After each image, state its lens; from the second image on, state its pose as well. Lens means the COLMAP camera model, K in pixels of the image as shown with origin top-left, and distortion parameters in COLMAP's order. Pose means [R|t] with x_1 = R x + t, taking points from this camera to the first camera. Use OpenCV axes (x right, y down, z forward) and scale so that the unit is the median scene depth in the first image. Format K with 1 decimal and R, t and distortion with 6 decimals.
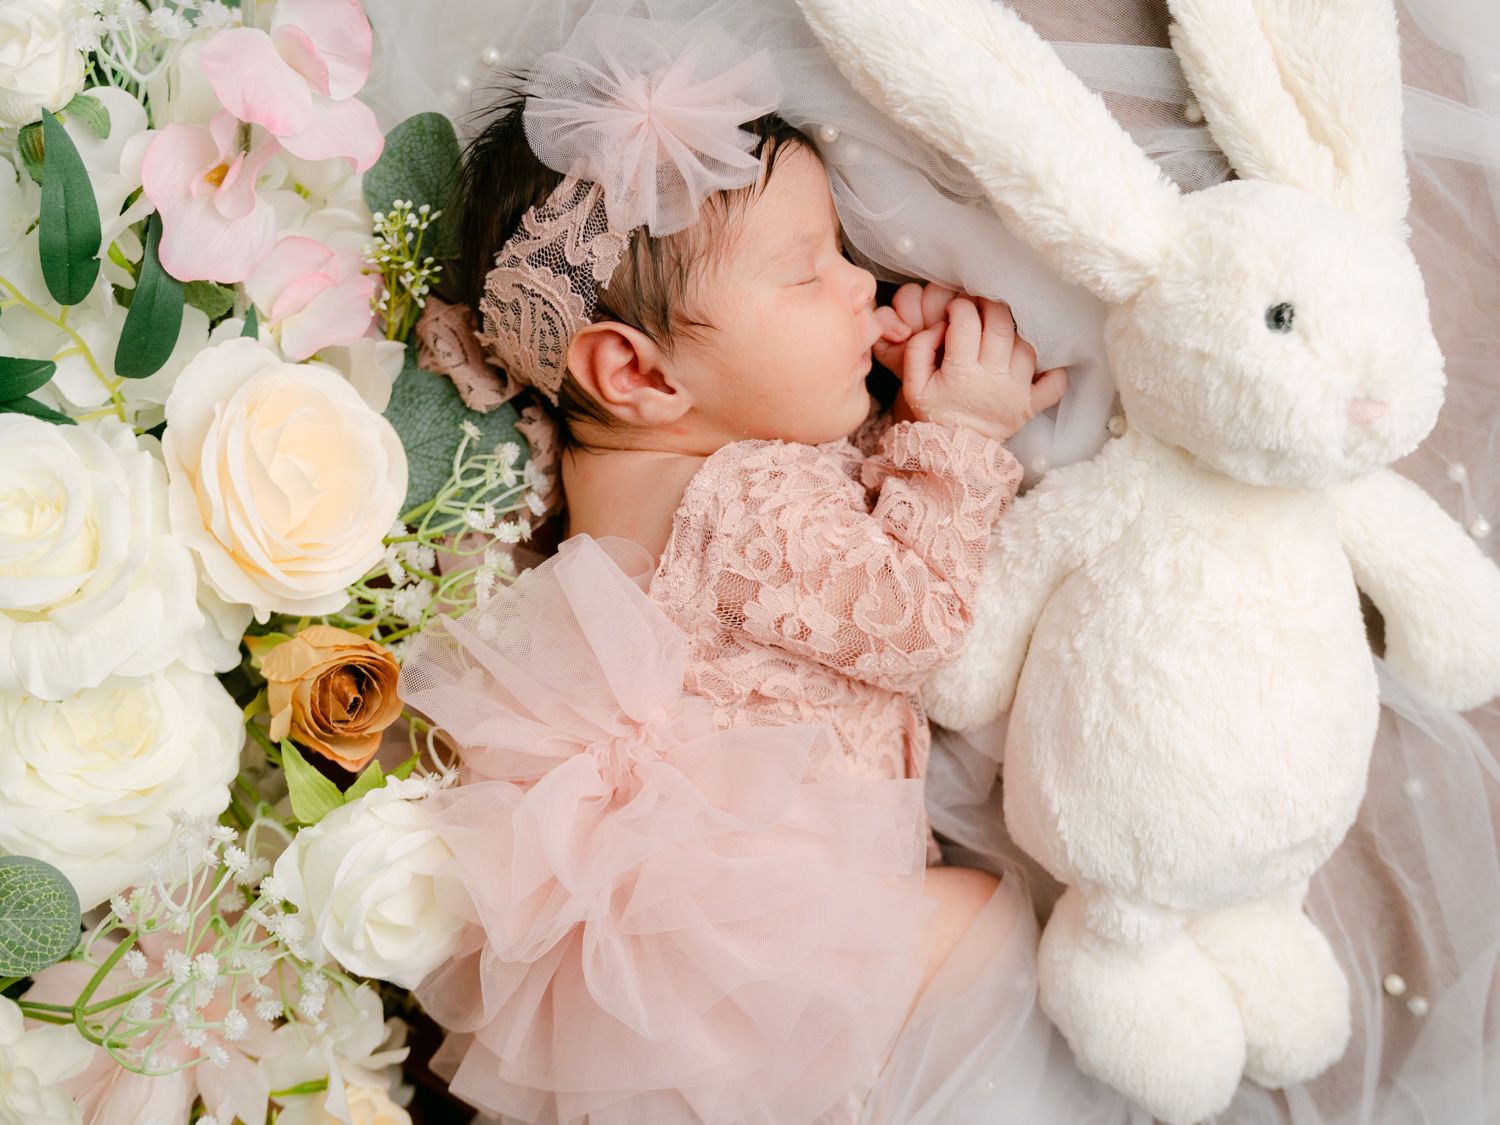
lens RADIAL K [[1571.5, 0, 750.0], [0, 1571.5, 562.5], [0, 0, 1]] dist [-0.010650, -0.012422]
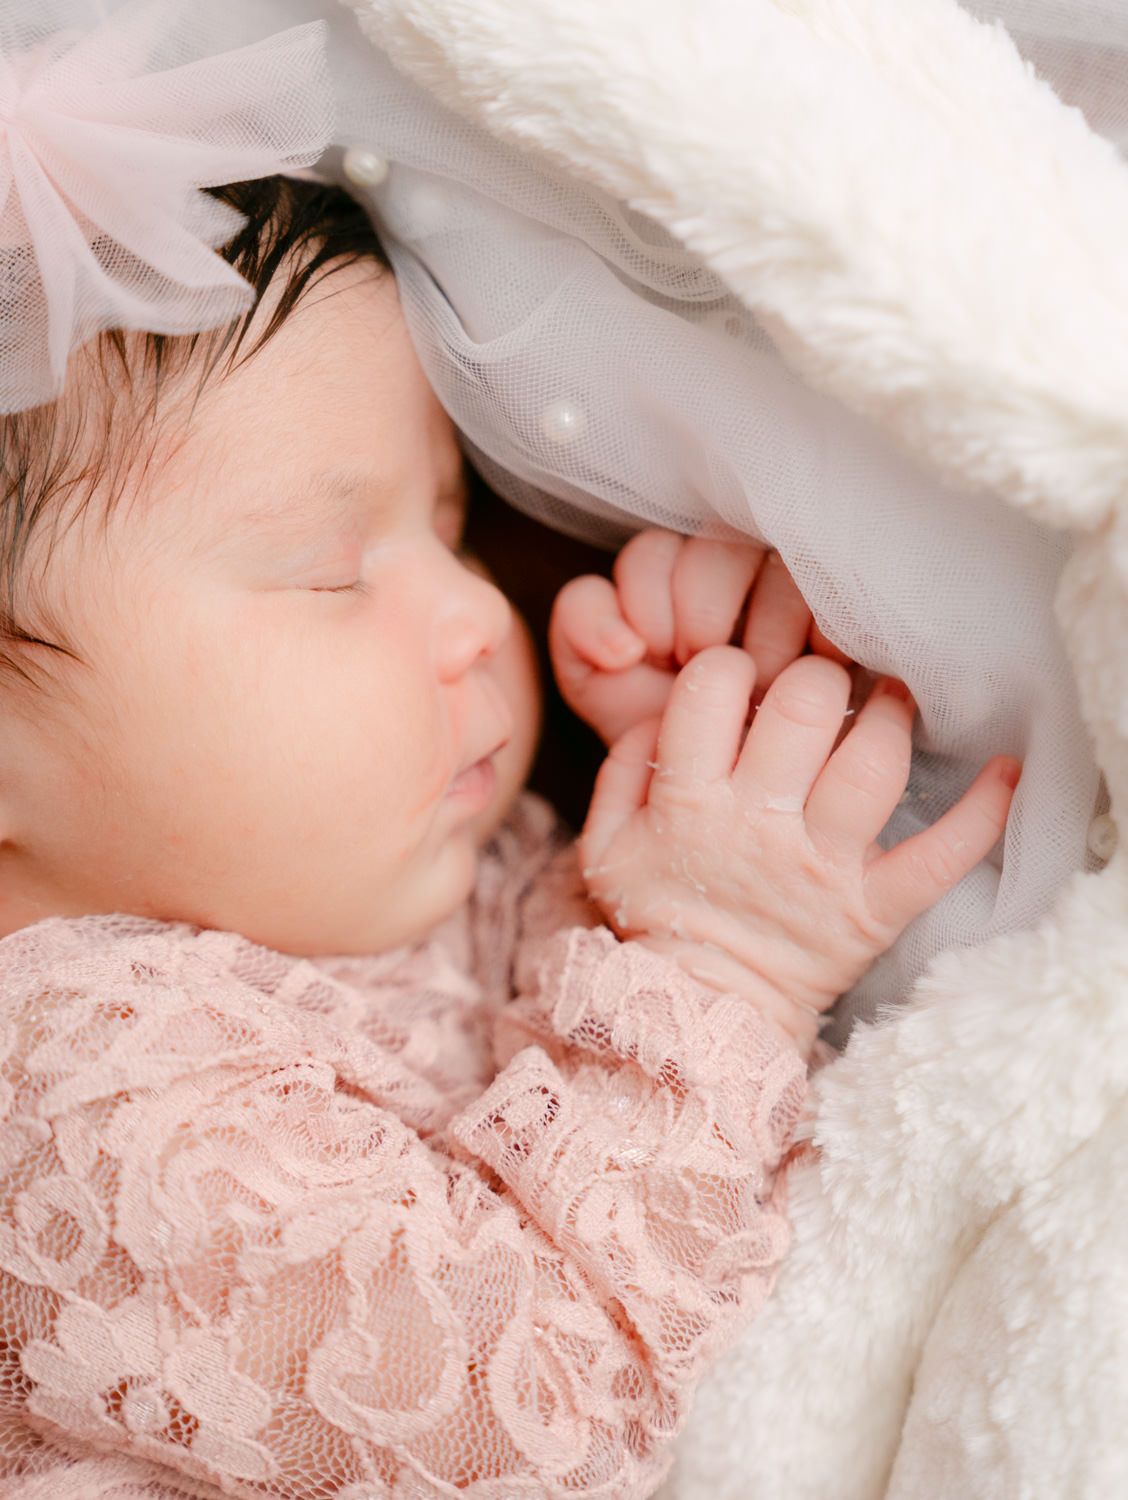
lens RADIAL K [[2187.9, 0, 644.1], [0, 2187.9, 740.1], [0, 0, 1]] dist [0.334498, -2.166932]
pose [[0.986022, -0.048239, -0.159477, 0.217828], [0.029456, 0.992563, -0.118111, -0.049353], [0.163988, 0.111763, 0.980111, 0.442471]]
